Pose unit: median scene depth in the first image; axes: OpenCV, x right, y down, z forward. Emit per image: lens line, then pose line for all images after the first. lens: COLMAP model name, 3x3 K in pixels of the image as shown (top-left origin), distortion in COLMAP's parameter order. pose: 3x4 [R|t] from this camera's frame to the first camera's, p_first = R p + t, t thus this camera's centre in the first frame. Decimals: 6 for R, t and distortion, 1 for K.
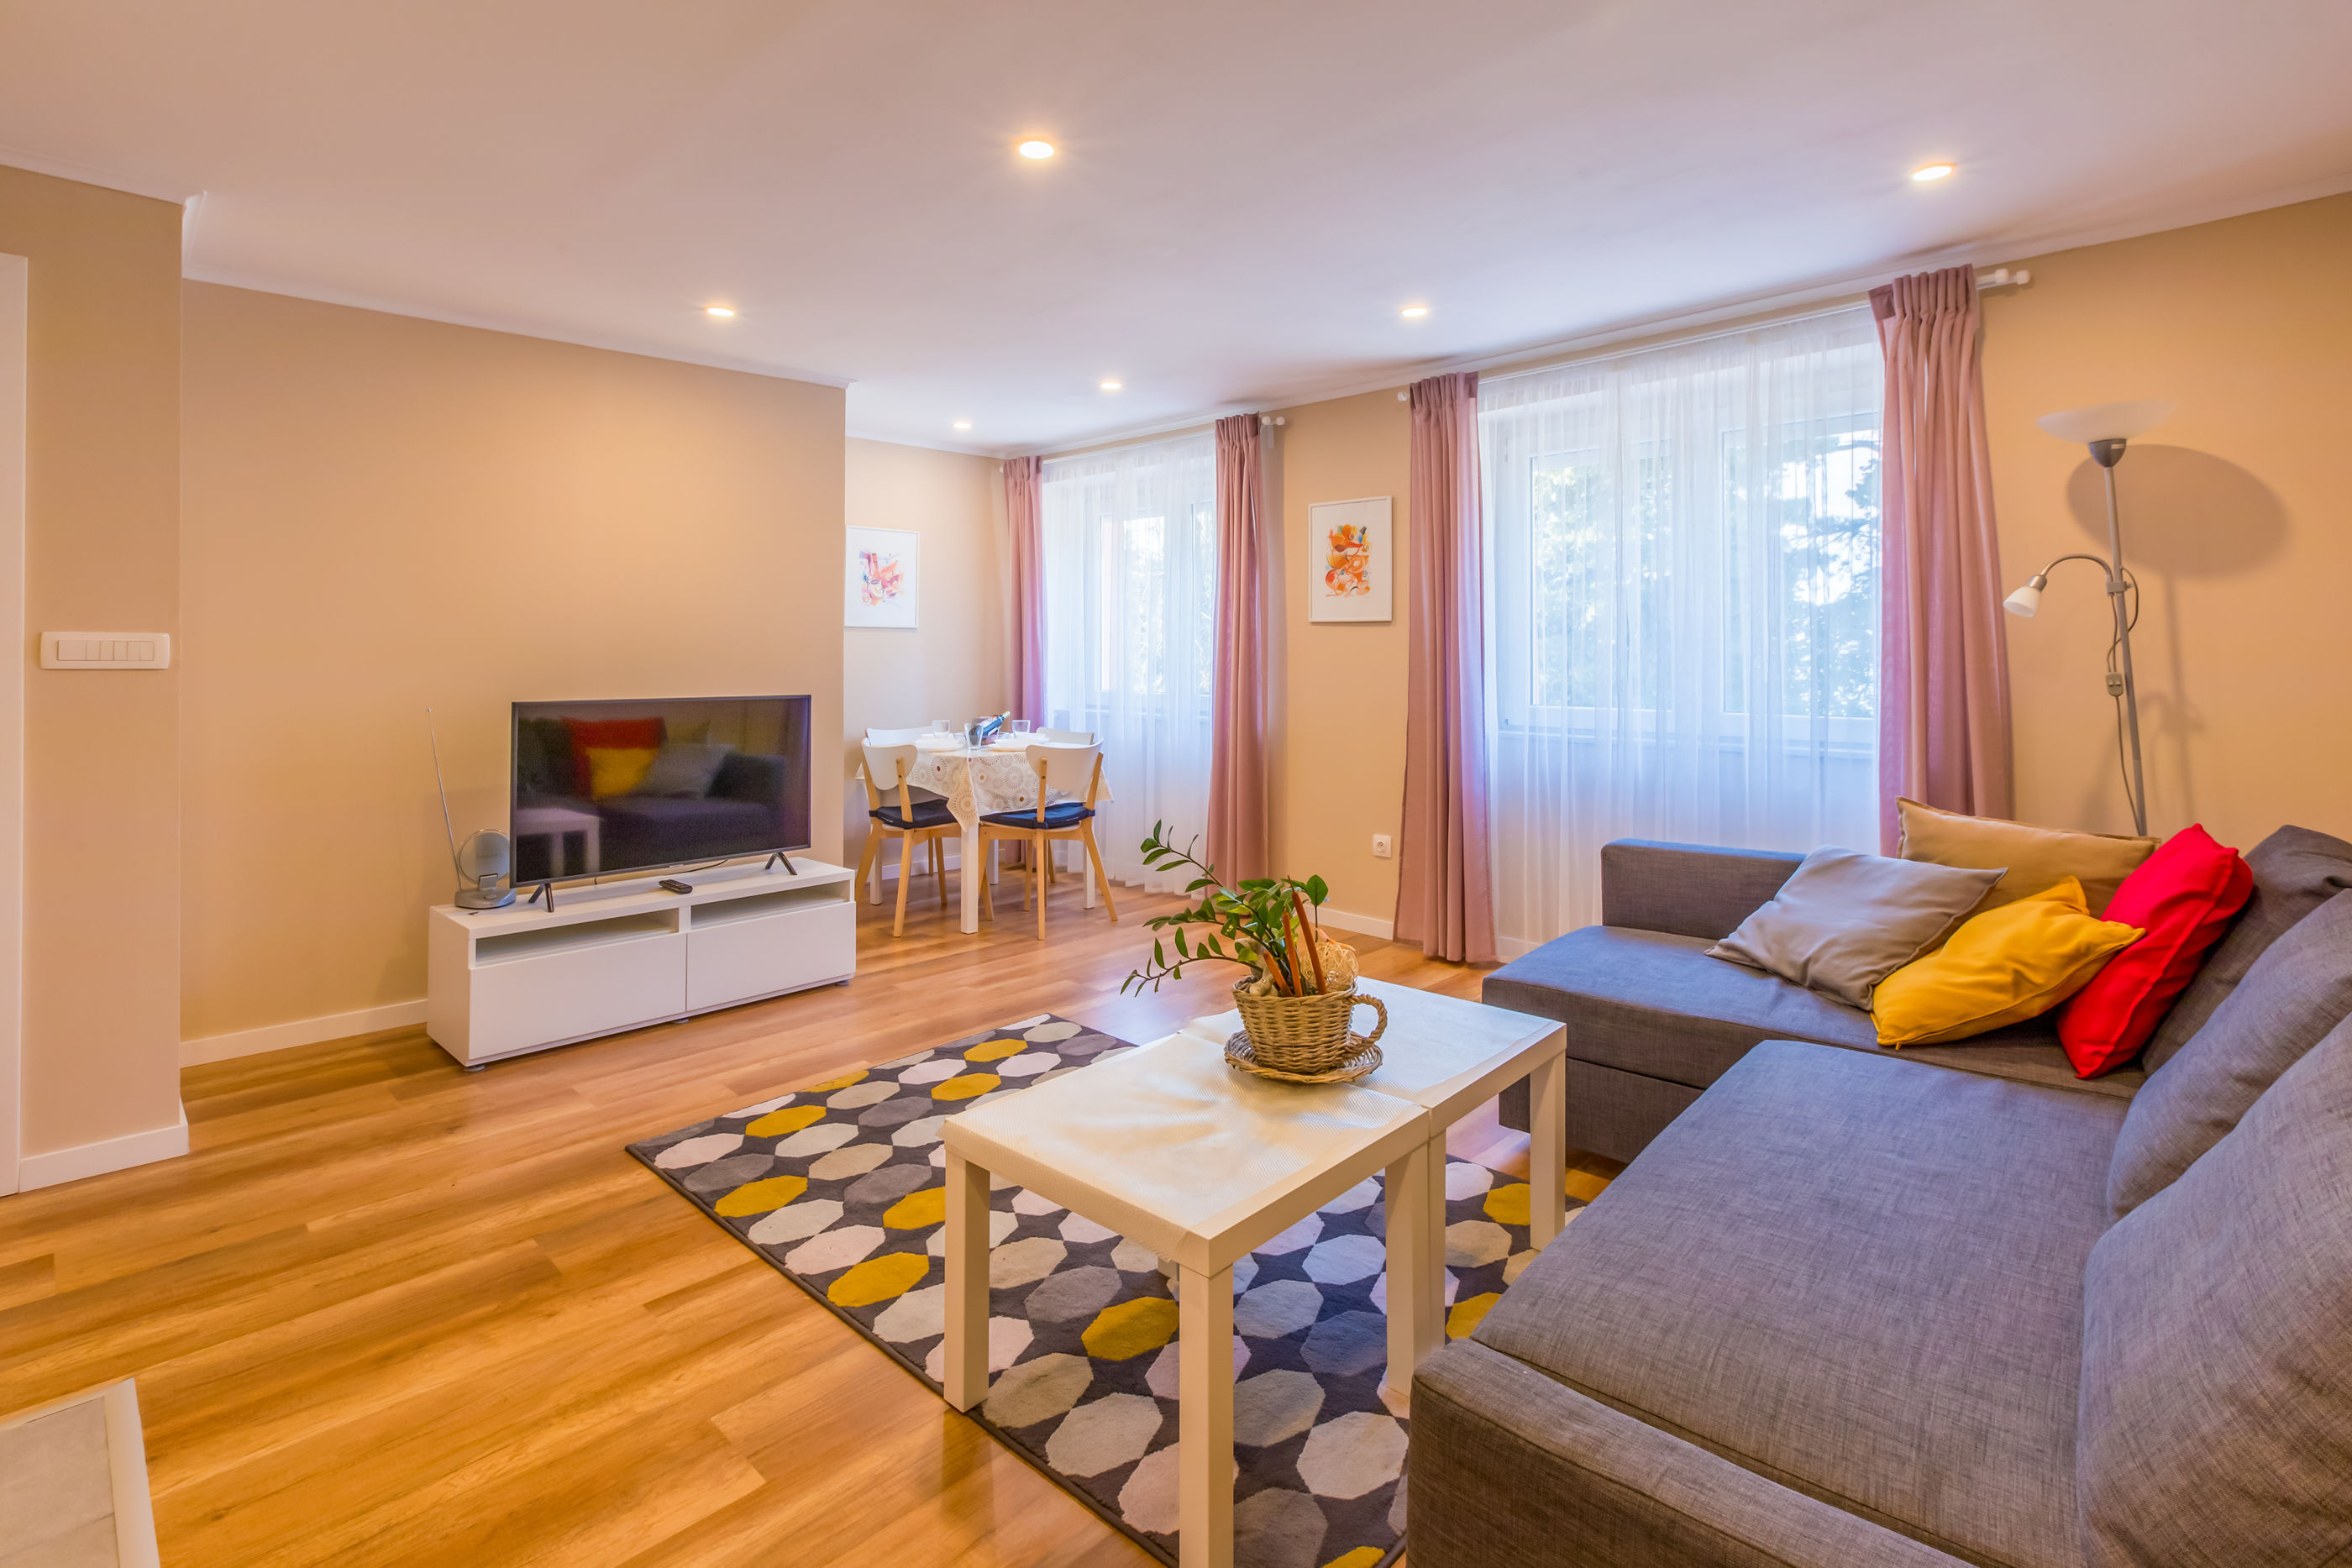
lens RADIAL K [[1087.1, 0, 1077.1], [0, 1087.1, 674.2], [0, 0, 1]] dist [0.002205, -0.002915]
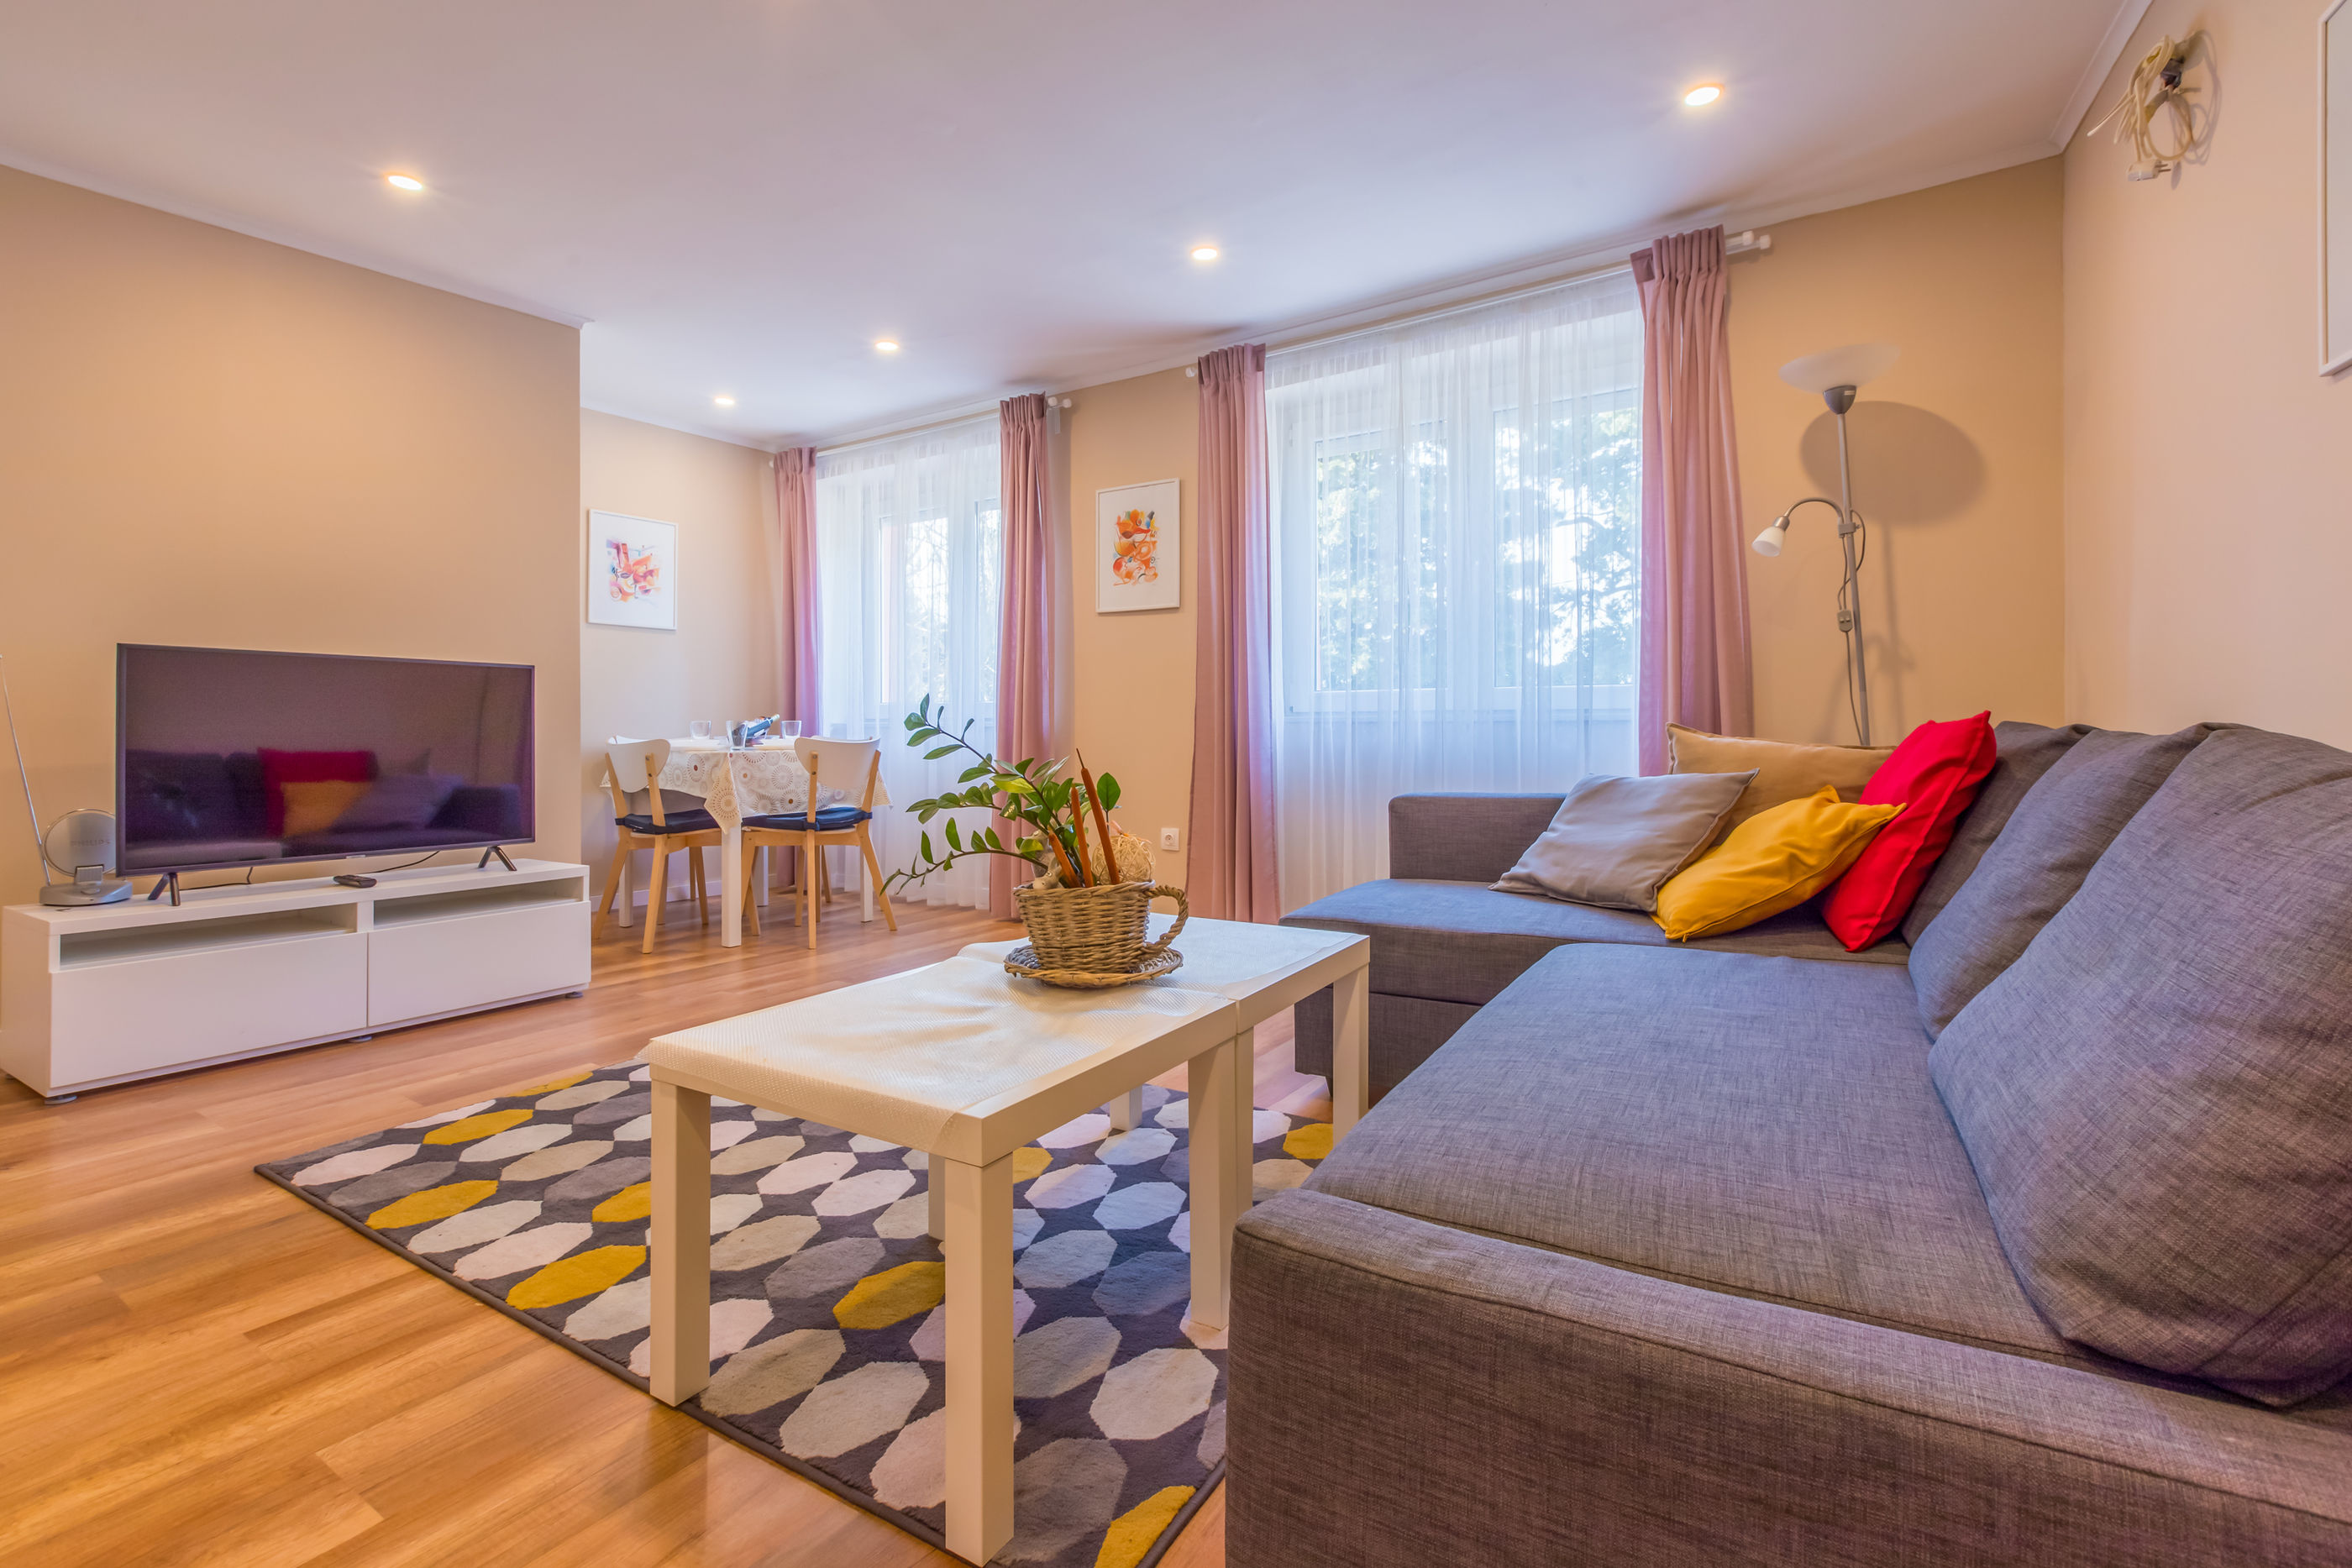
lens RADIAL K [[1087.1, 0, 1078.4], [0, 1087.1, 744.8], [0, 0, 1]] dist [0.002205, -0.002915]
pose [[0.981284, -0.003794, 0.192527, 0.022564], [0.002615, 0.999976, 0.006377, 0.133431], [-0.192547, -0.005755, 0.981271, 0.117799]]
